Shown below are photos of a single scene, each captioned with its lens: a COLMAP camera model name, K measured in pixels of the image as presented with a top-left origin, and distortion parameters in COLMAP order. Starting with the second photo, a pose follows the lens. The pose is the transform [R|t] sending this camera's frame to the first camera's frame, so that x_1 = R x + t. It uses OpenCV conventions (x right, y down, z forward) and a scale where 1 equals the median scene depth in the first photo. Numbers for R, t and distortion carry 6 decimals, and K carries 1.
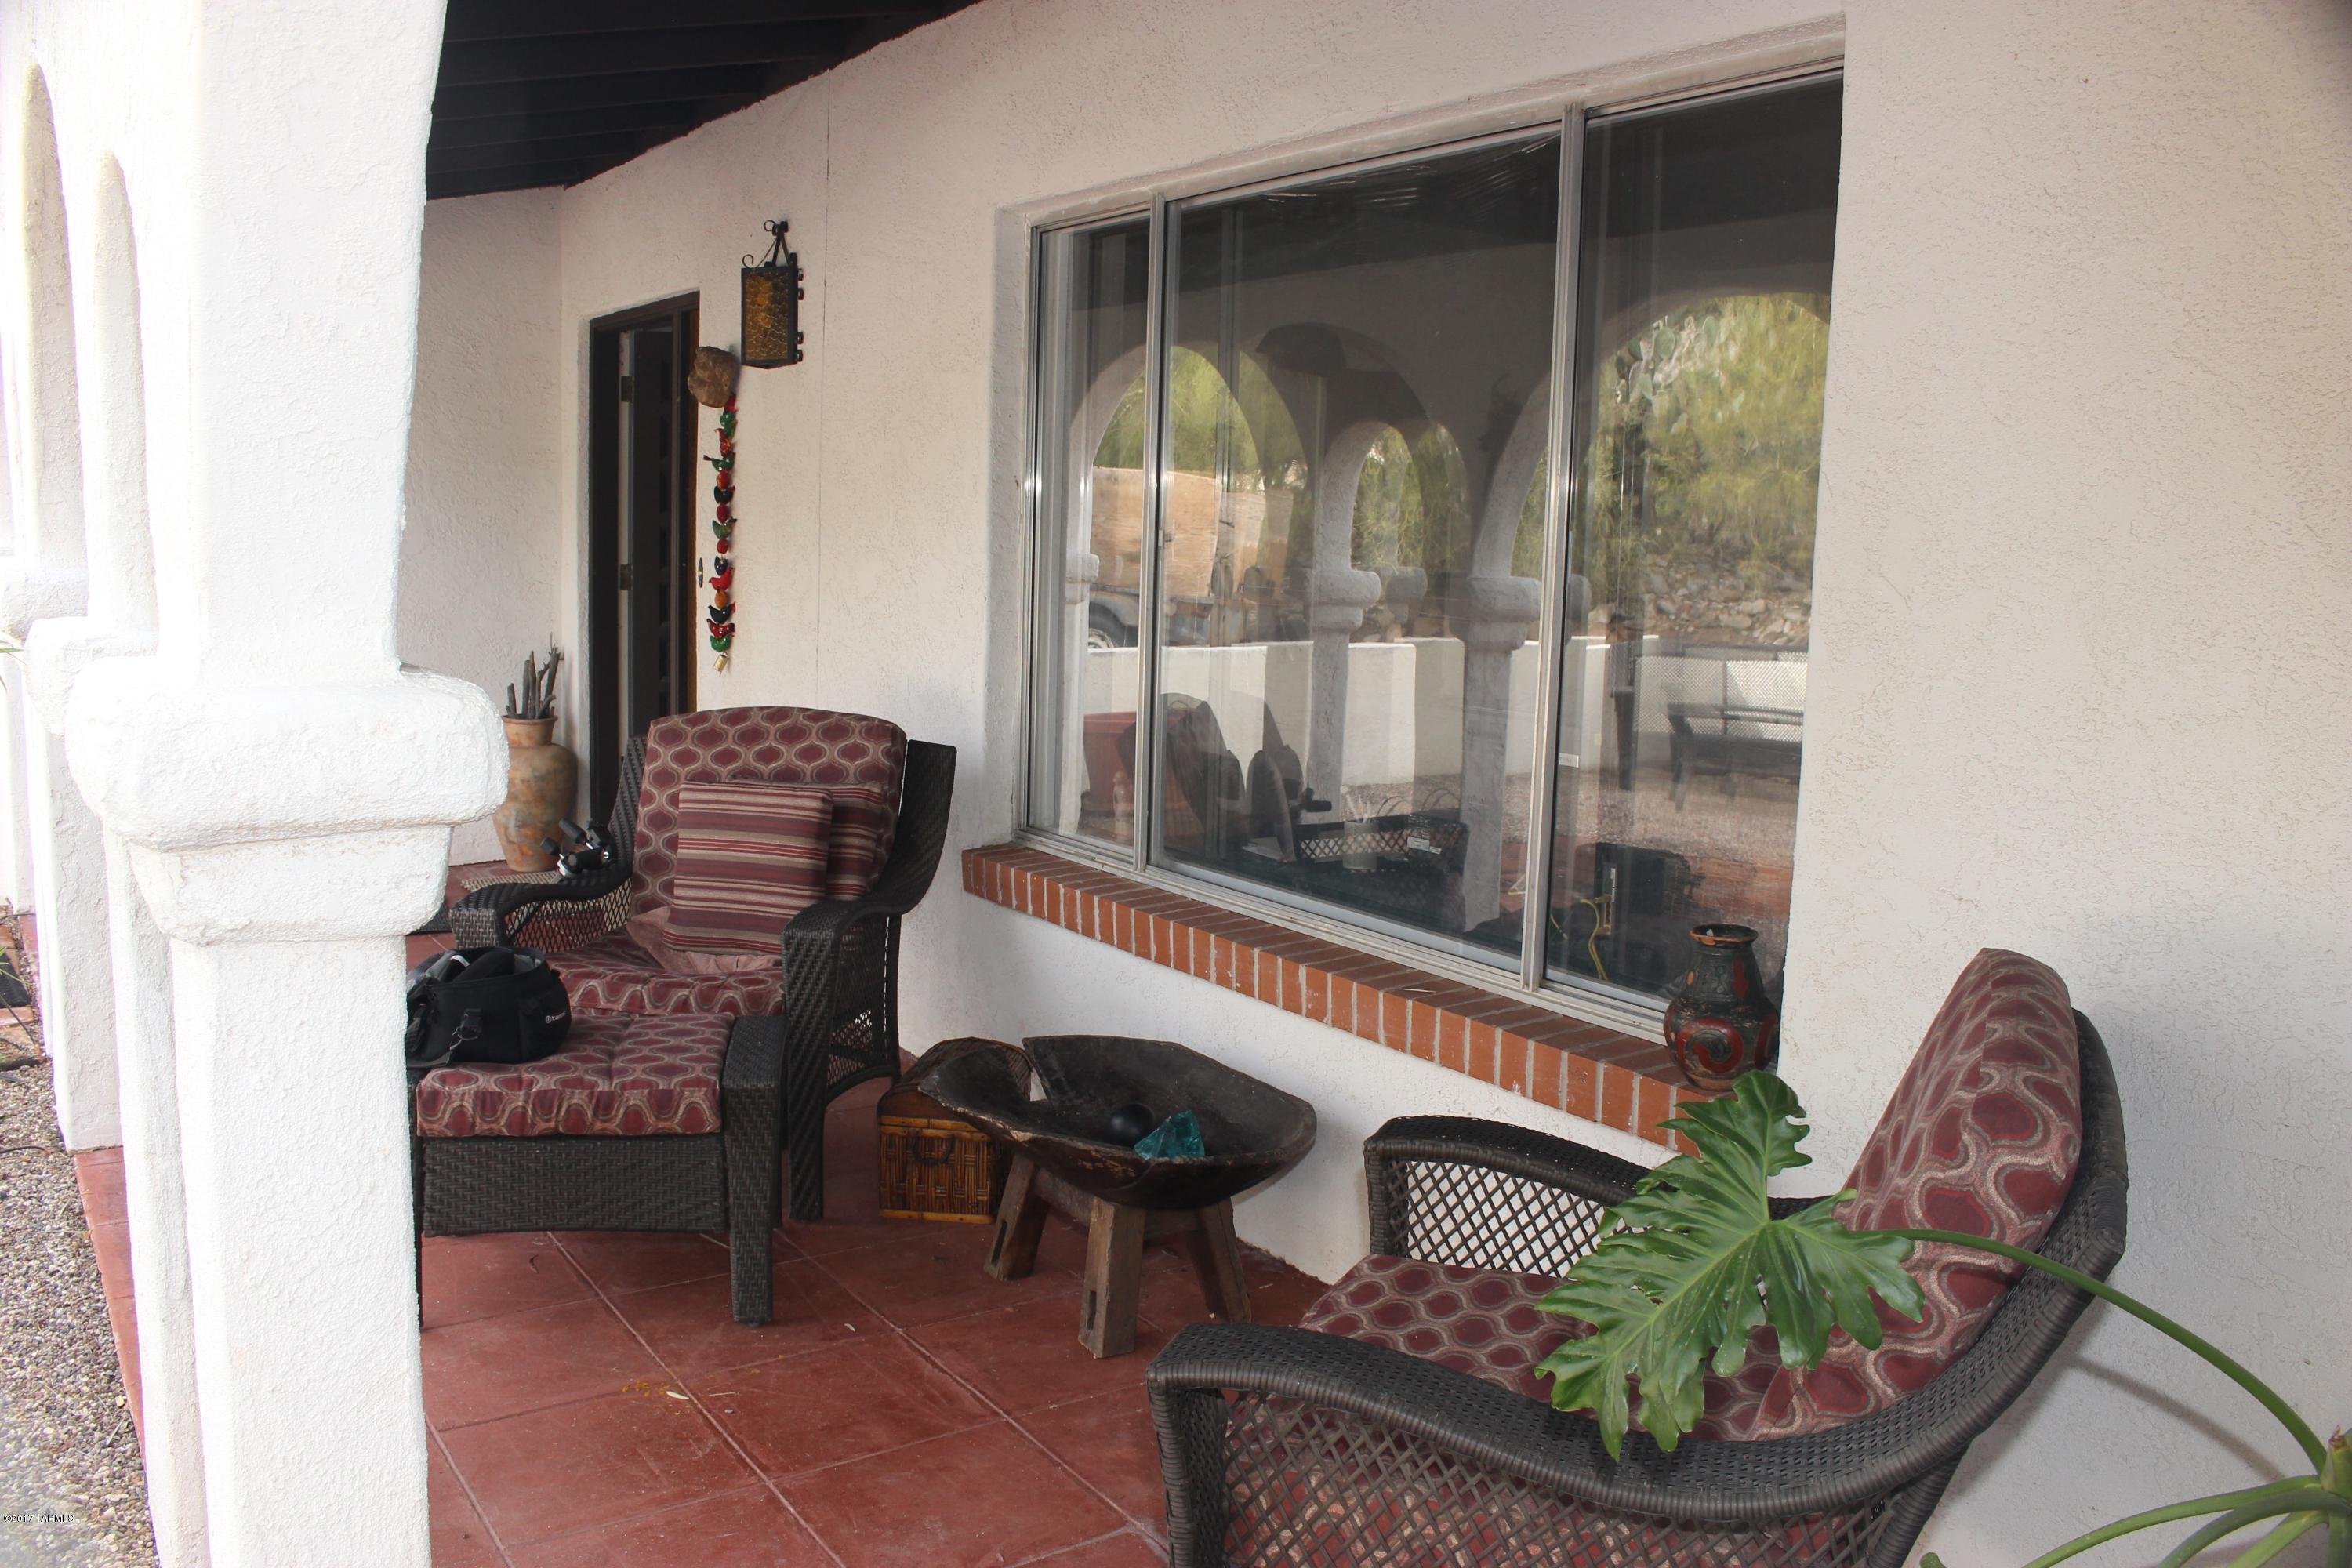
lens RADIAL K [[1945.4, 0, 1178.8], [0, 1945.4, 783.2], [0, 0, 1]] dist [-0.018975, -0.001121]
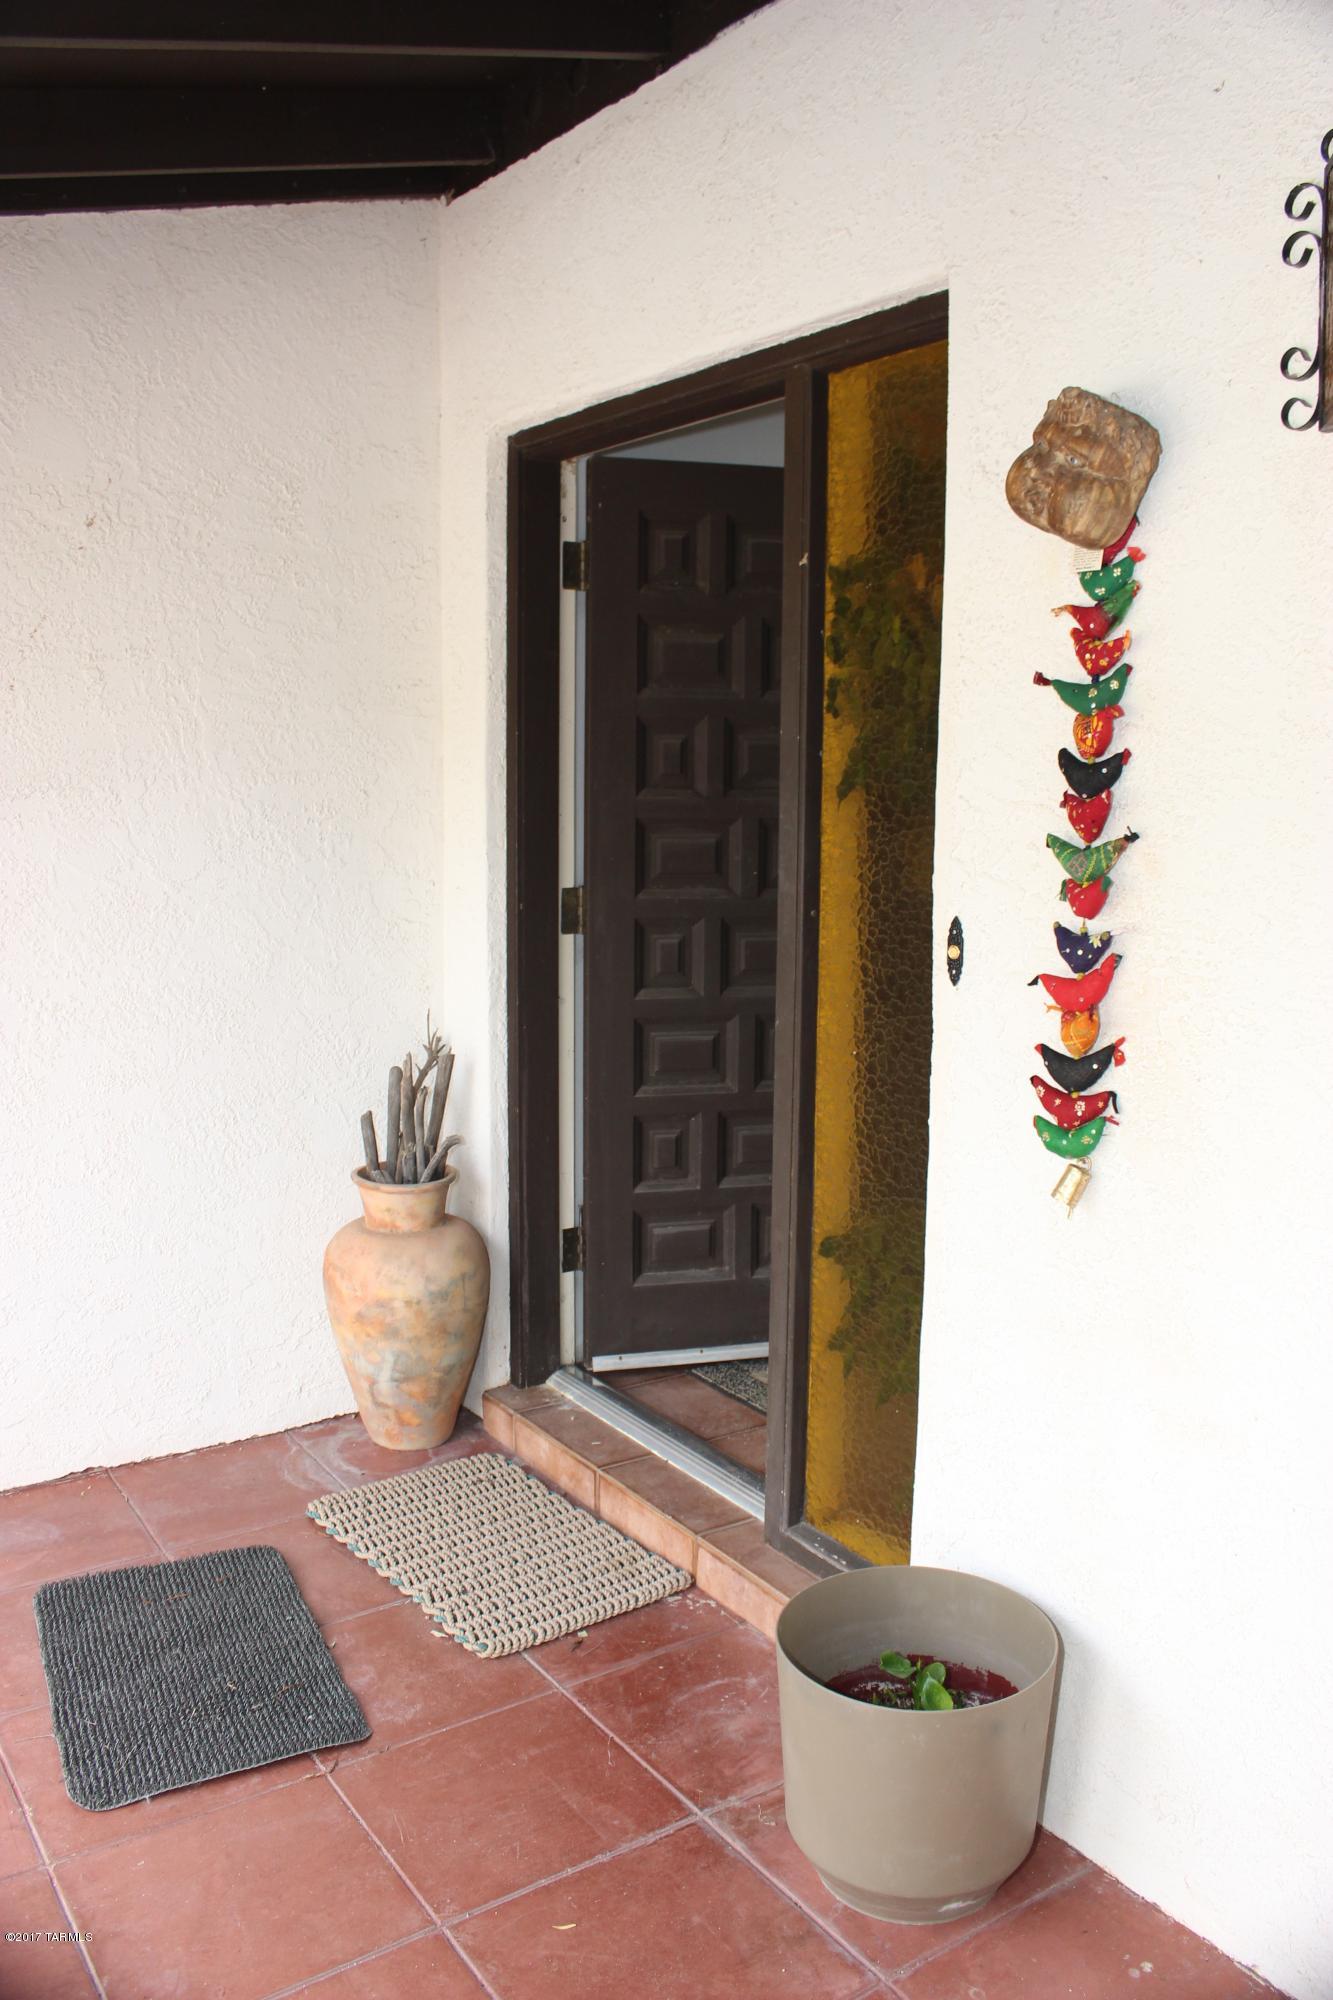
lens RADIAL K [[1654.3, 0, 664.4], [0, 1654.3, 1000.0], [0, 0, 1]] dist [-0.018975, -0.001121]
pose [[0.999803, -0.017923, 0.008583, -0.267379], [0.017801, 0.999743, 0.014062, -0.088308], [-0.008833, -0.013907, 0.999864, 0.540885]]
